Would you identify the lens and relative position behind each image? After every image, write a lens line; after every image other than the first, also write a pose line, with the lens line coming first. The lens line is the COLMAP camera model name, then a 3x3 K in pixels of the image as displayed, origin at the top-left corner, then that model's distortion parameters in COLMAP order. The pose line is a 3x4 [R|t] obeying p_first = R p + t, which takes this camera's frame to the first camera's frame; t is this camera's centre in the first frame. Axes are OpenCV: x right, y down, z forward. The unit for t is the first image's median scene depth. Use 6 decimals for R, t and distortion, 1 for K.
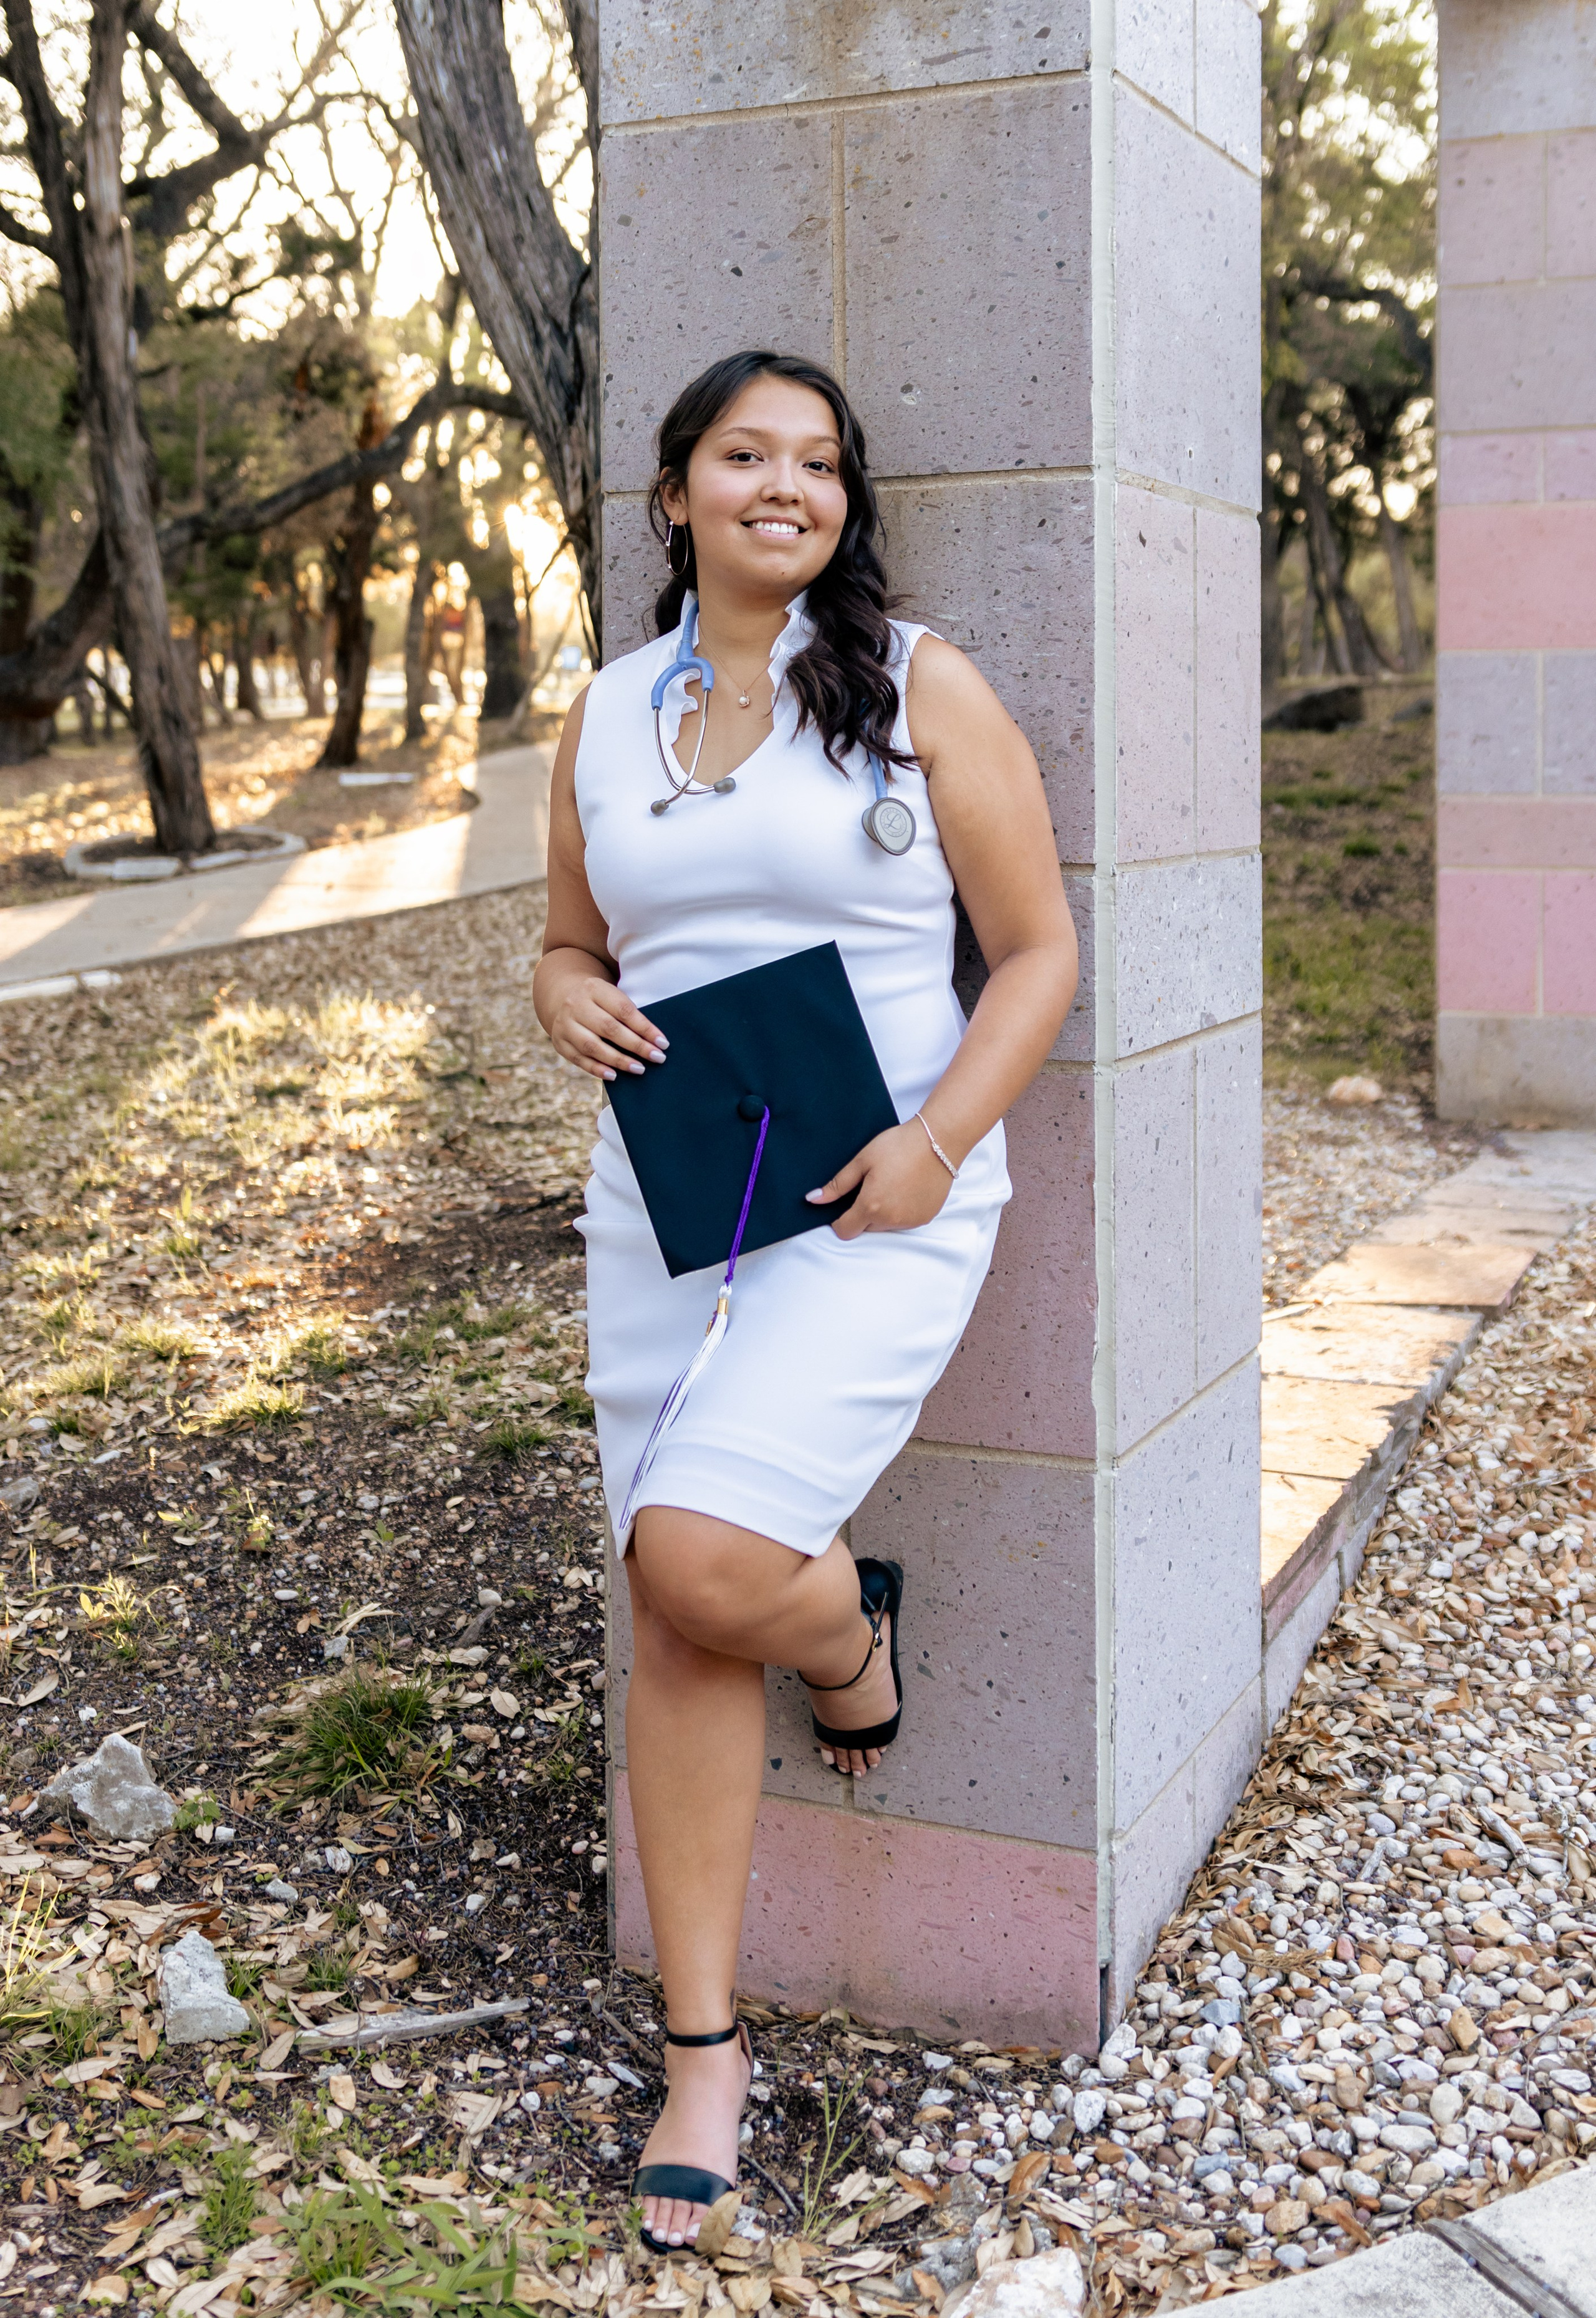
lens RADIAL K [[2601.0, 0, 804.3], [0, 2601.0, 940.2], [0, 0, 1]] dist [0.012607, -0.016085]
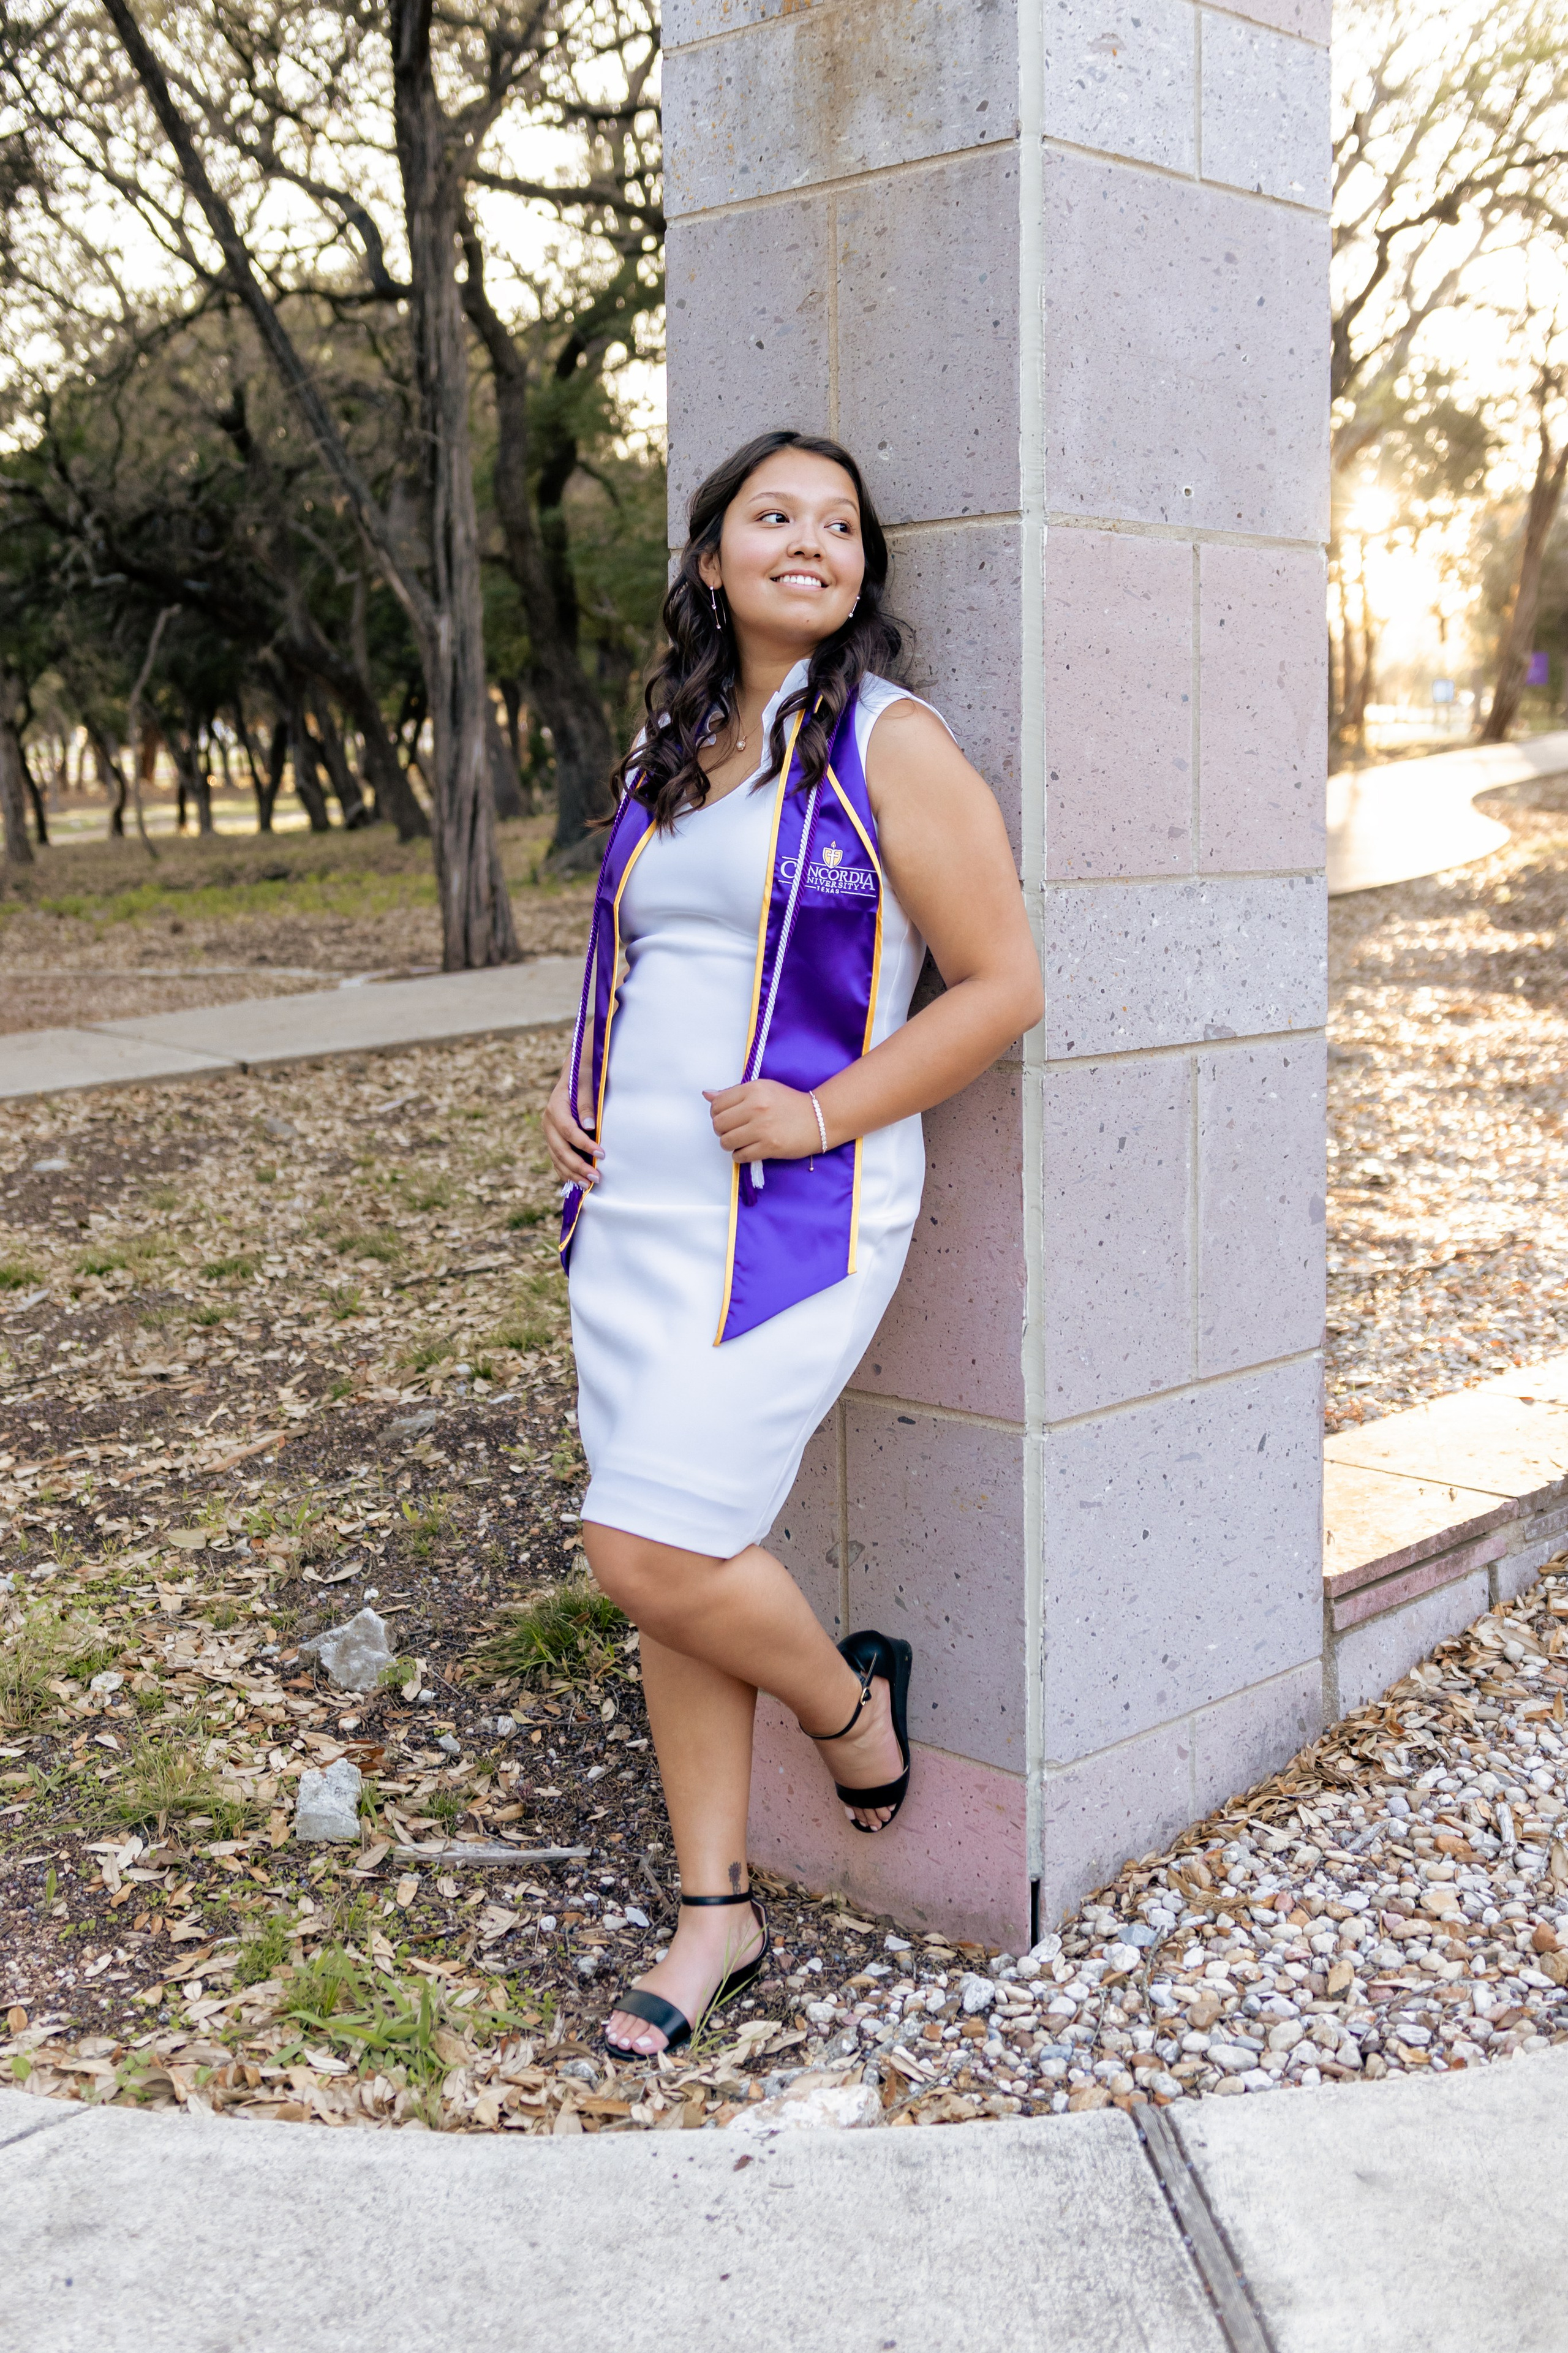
lens RADIAL K [[2660.1, 0, 835.9], [0, 2660.1, 1128.5], [0, 0, 1]] dist [0.033251, -0.075310]
pose [[0.937623, 0.036205, -0.345763, 0.412909], [-0.016847, 0.998126, 0.058827, 0.009813], [0.347245, -0.049333, 0.936476, -0.073753]]
